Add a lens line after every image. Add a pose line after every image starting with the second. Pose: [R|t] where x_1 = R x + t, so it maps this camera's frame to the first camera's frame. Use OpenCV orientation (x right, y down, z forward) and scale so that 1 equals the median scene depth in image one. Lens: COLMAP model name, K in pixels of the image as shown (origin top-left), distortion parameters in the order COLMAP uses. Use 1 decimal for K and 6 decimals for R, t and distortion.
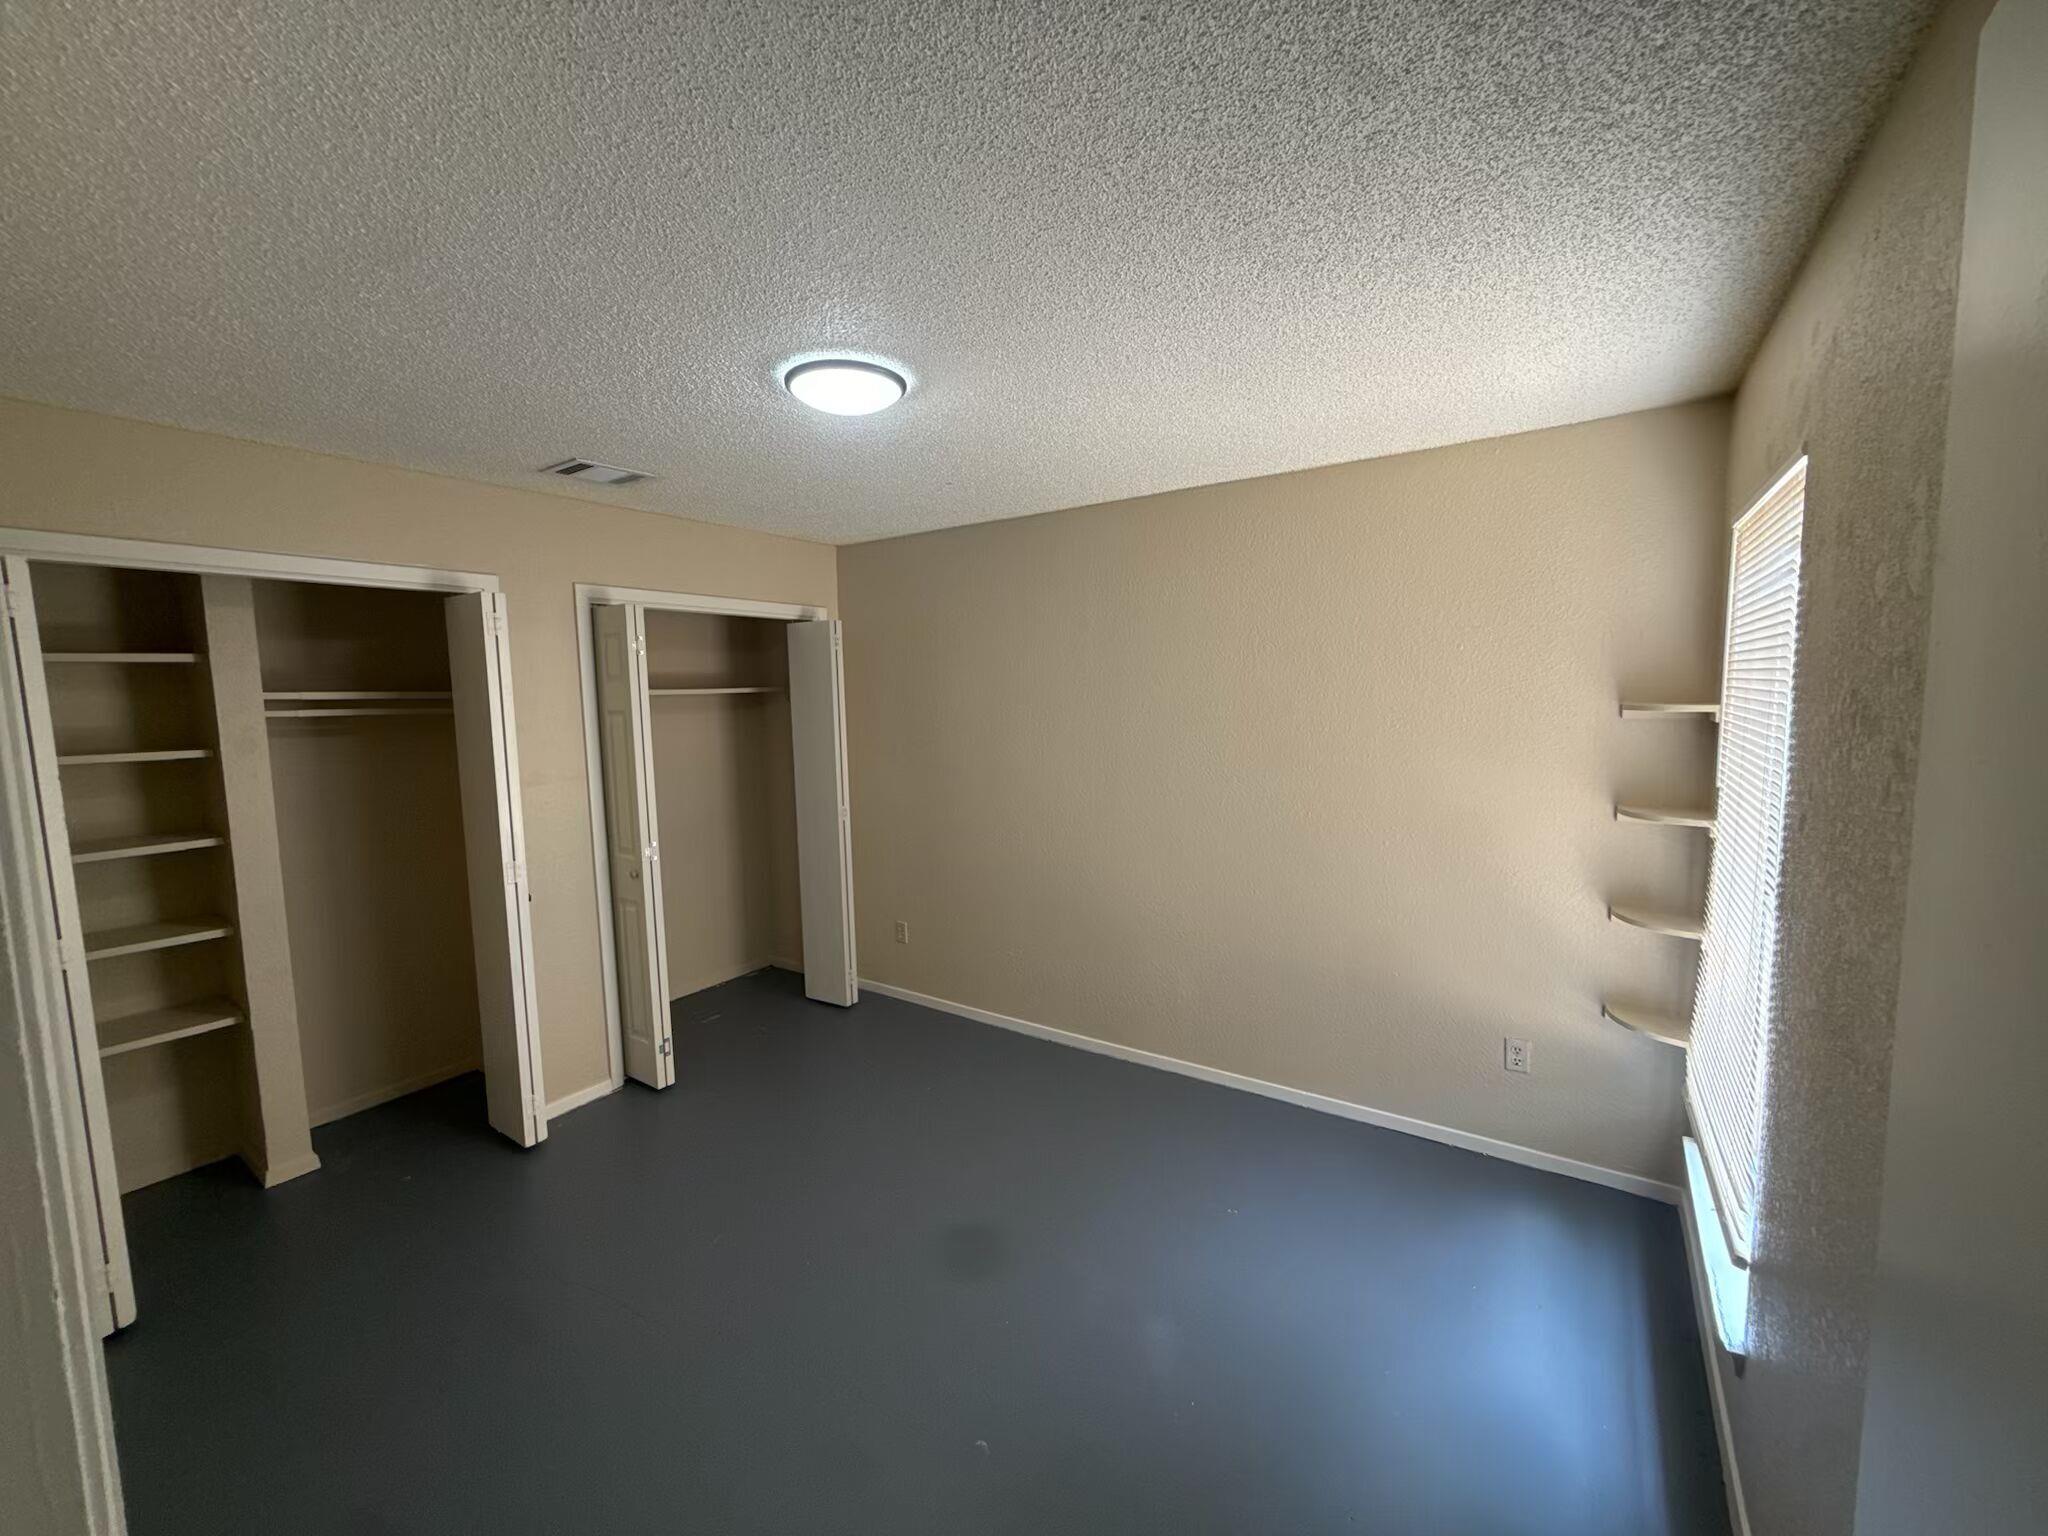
lens RADIAL K [[823.4, 0, 1016.6], [0, 823.4, 770.5], [0, 0, 1]] dist [0.000143, -0.000231]
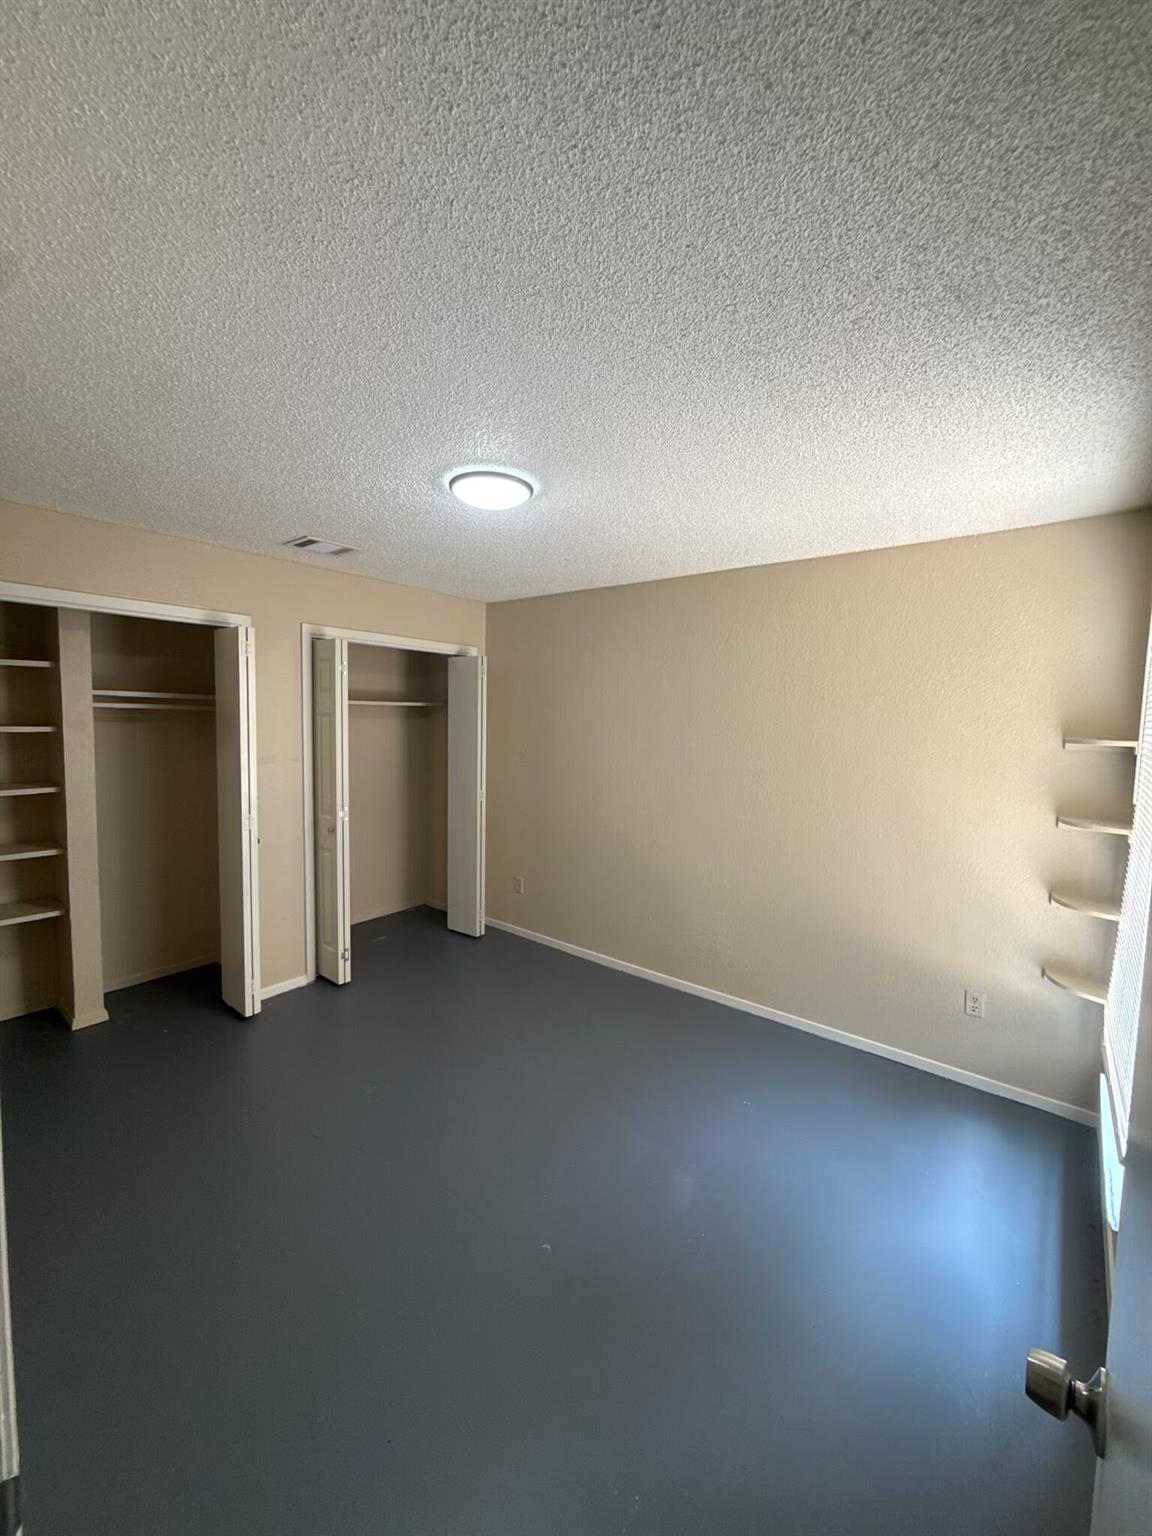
lens RADIAL K [[617.5, 0, 573.3], [0, 617.5, 763.5], [0, 0, 1]] dist [0.000143, -0.000231]
pose [[0.996145, 0.048288, -0.073238, 0.028392], [-0.049782, 0.998585, -0.018702, 0.016005], [0.072231, 0.022275, 0.997139, -0.036713]]
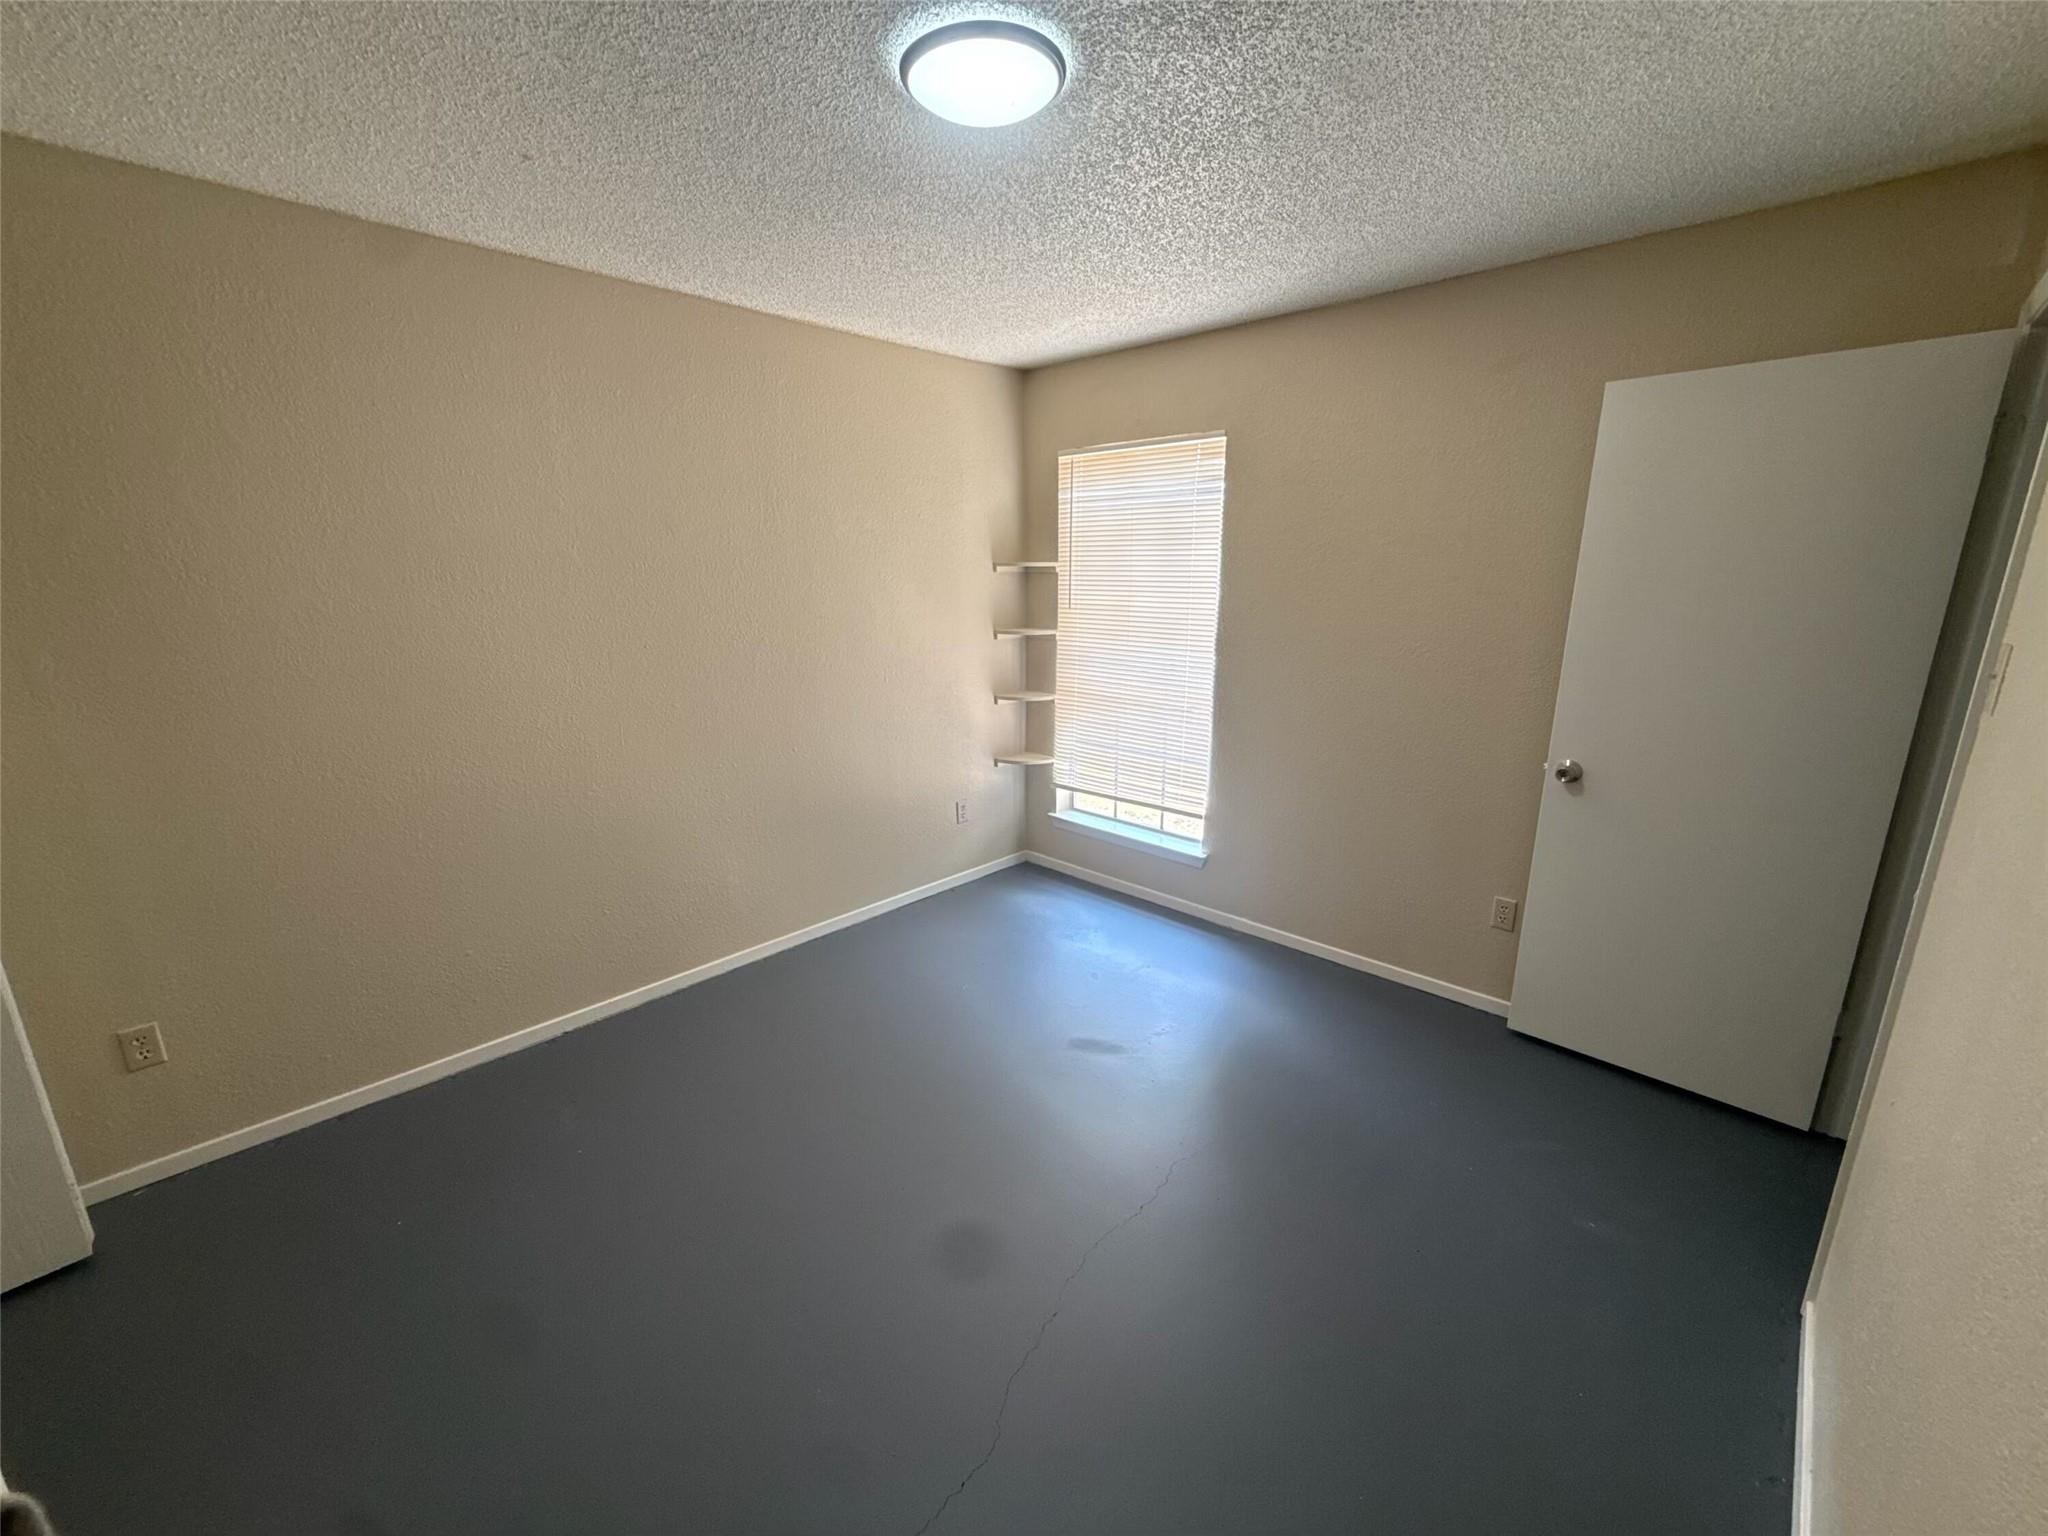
lens RADIAL K [[823.4, 0, 1016.6], [0, 823.4, 770.5], [0, 0, 1]] dist [0.000143, -0.000231]
pose [[0.152359, -0.221408, 0.963206, -0.825761], [0.091194, 0.973575, 0.209367, -0.020148], [-0.984109, 0.055940, 0.168524, 0.715768]]
